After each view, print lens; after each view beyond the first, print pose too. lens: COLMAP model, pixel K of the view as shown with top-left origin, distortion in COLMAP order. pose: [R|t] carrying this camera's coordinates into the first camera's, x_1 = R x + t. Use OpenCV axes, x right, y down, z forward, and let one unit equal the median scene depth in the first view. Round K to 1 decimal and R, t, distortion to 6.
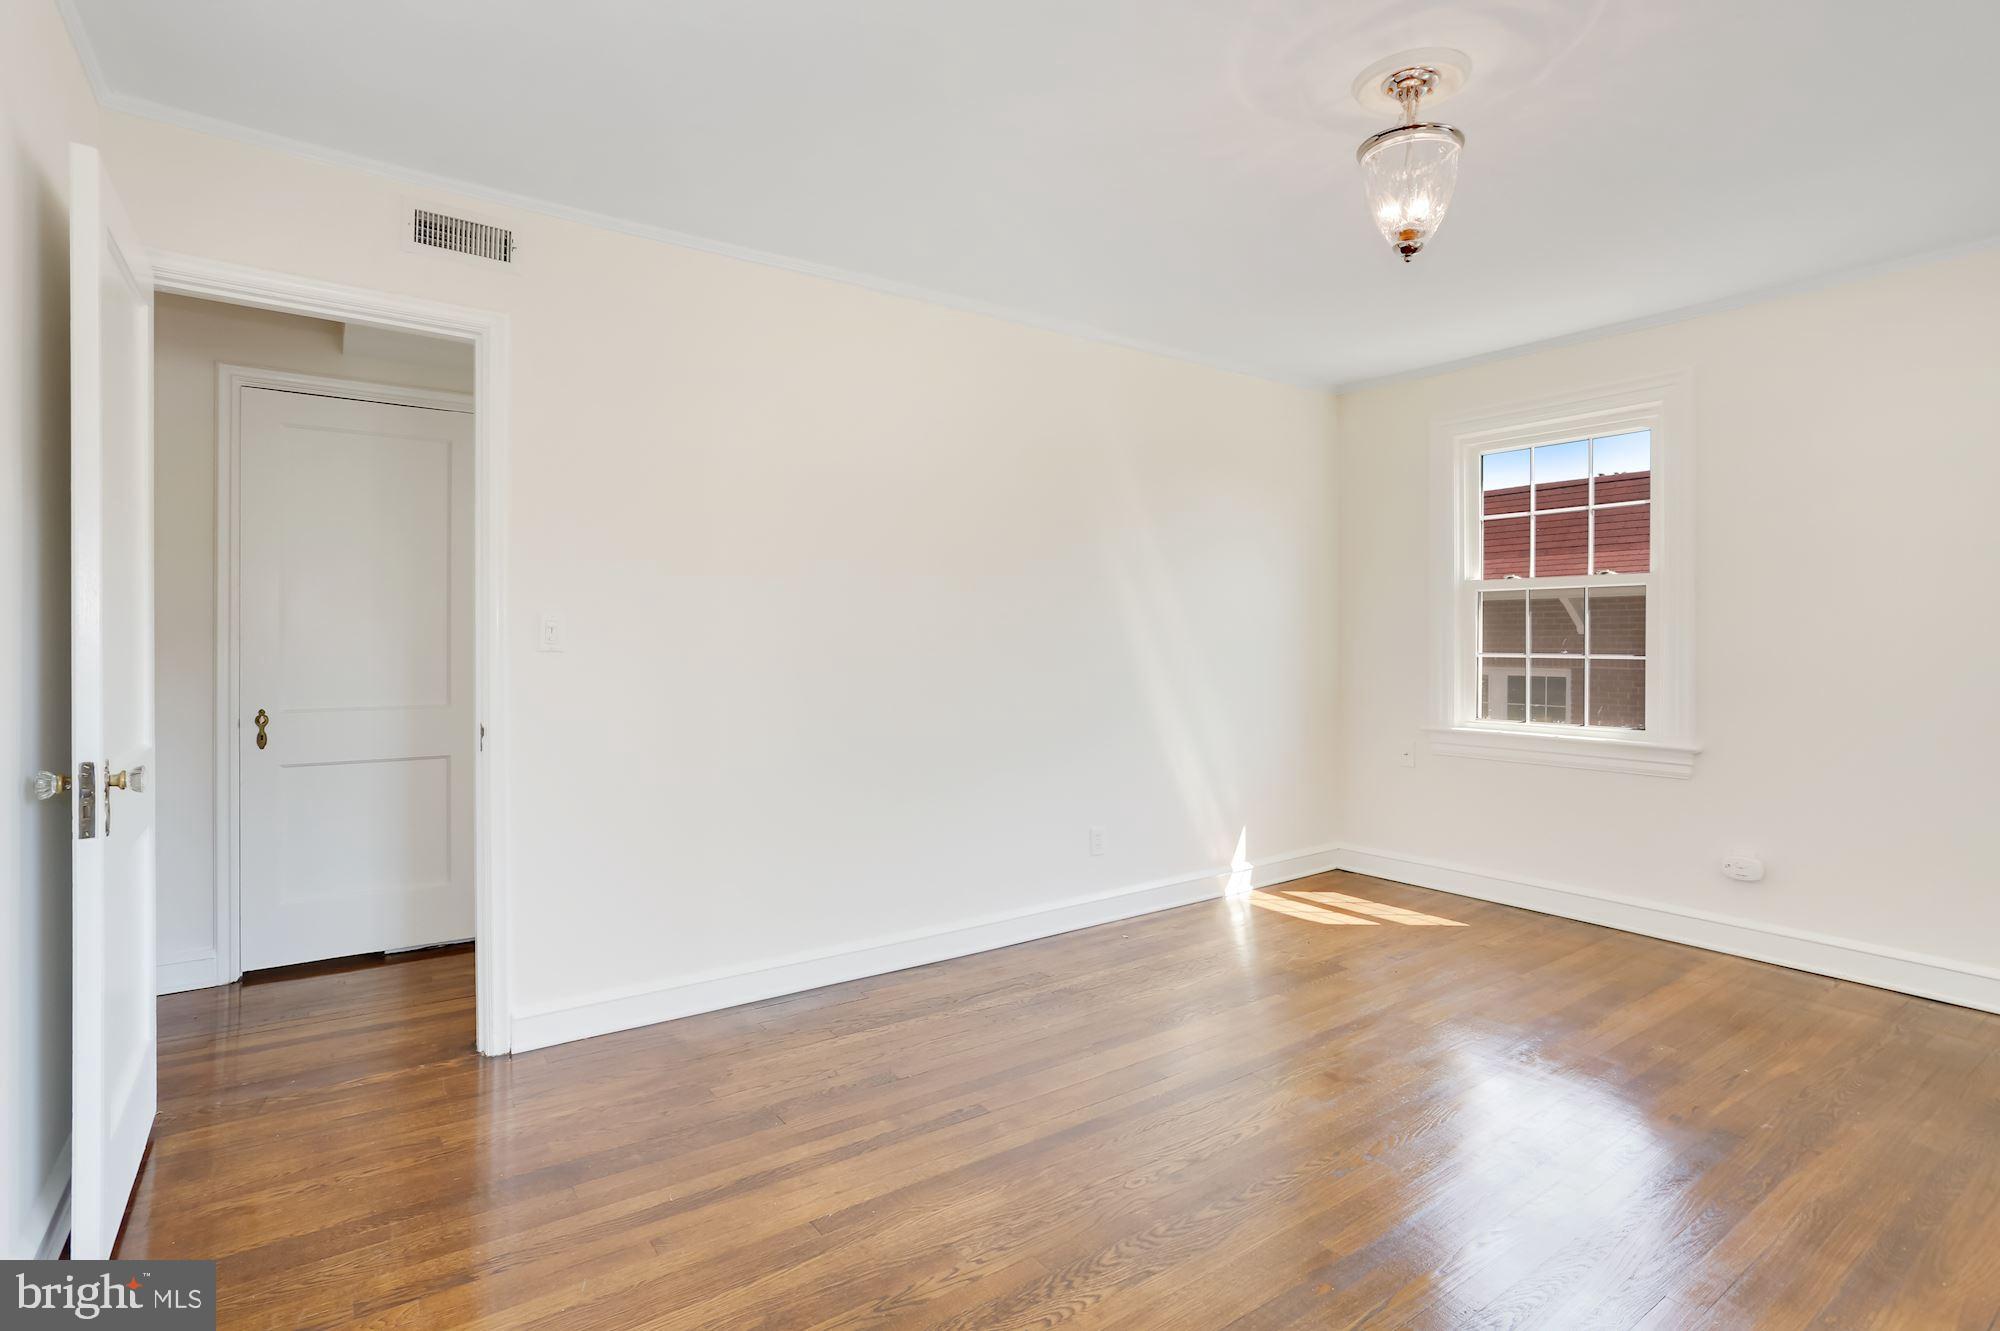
lens RADIAL K [[1023.9, 0, 984.7], [0, 1023.9, 657.9], [0, 0, 1]] dist [0.009034, 0.001273]
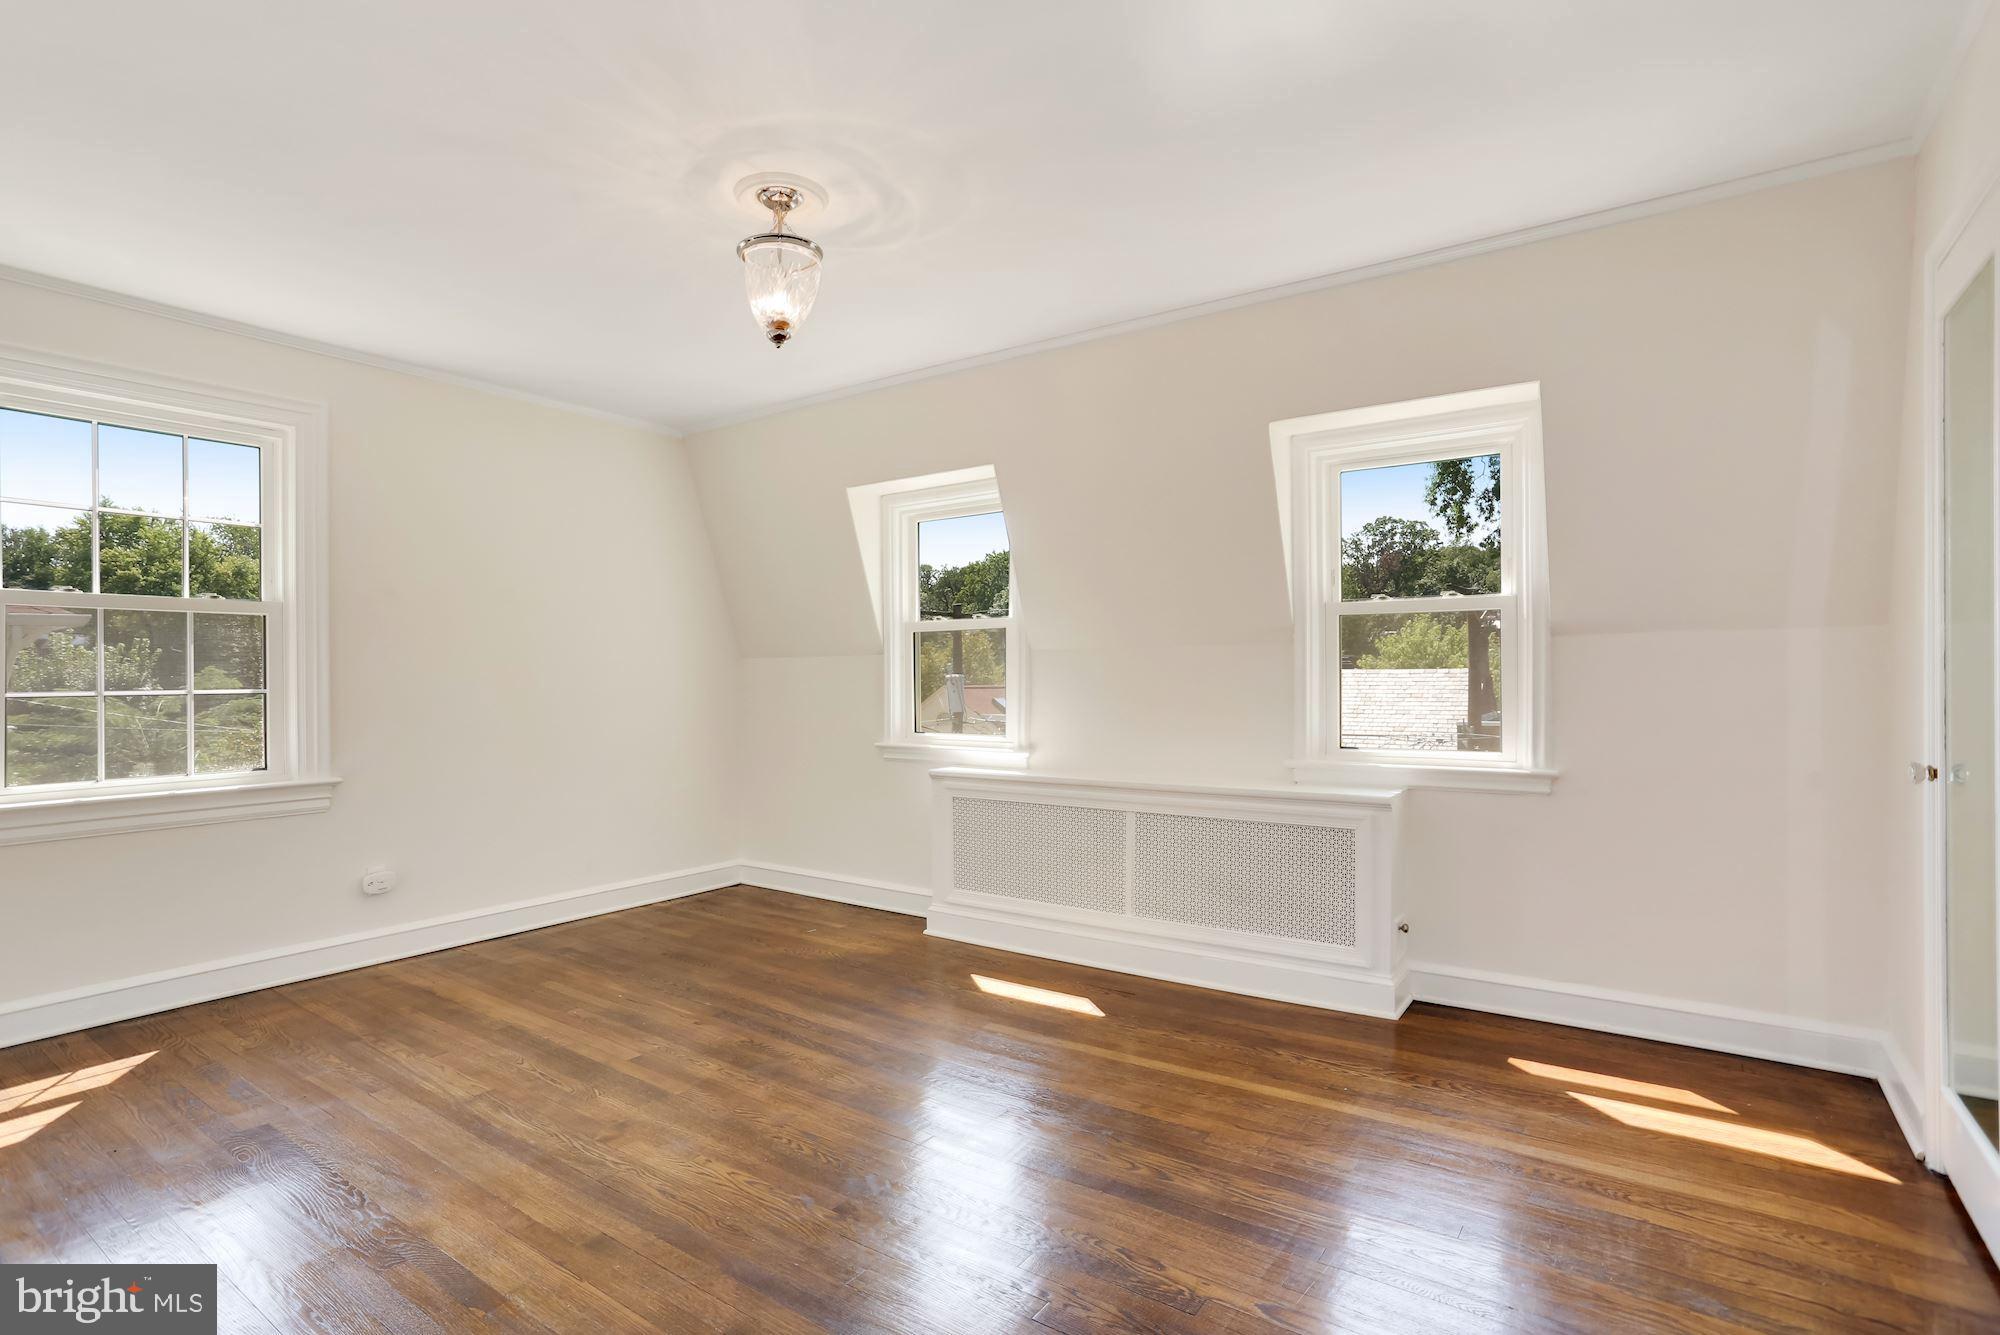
lens RADIAL K [[962.2, 0, 1000.0], [0, 962.2, 667.5], [0, 0, 1]] dist [0.000950, 0.000645]
pose [[-0.316373, 0.008452, 0.948597, -0.500328], [0.031369, 0.999507, 0.001556, -0.003273], [-0.948116, 0.030249, -0.316482, 0.791568]]
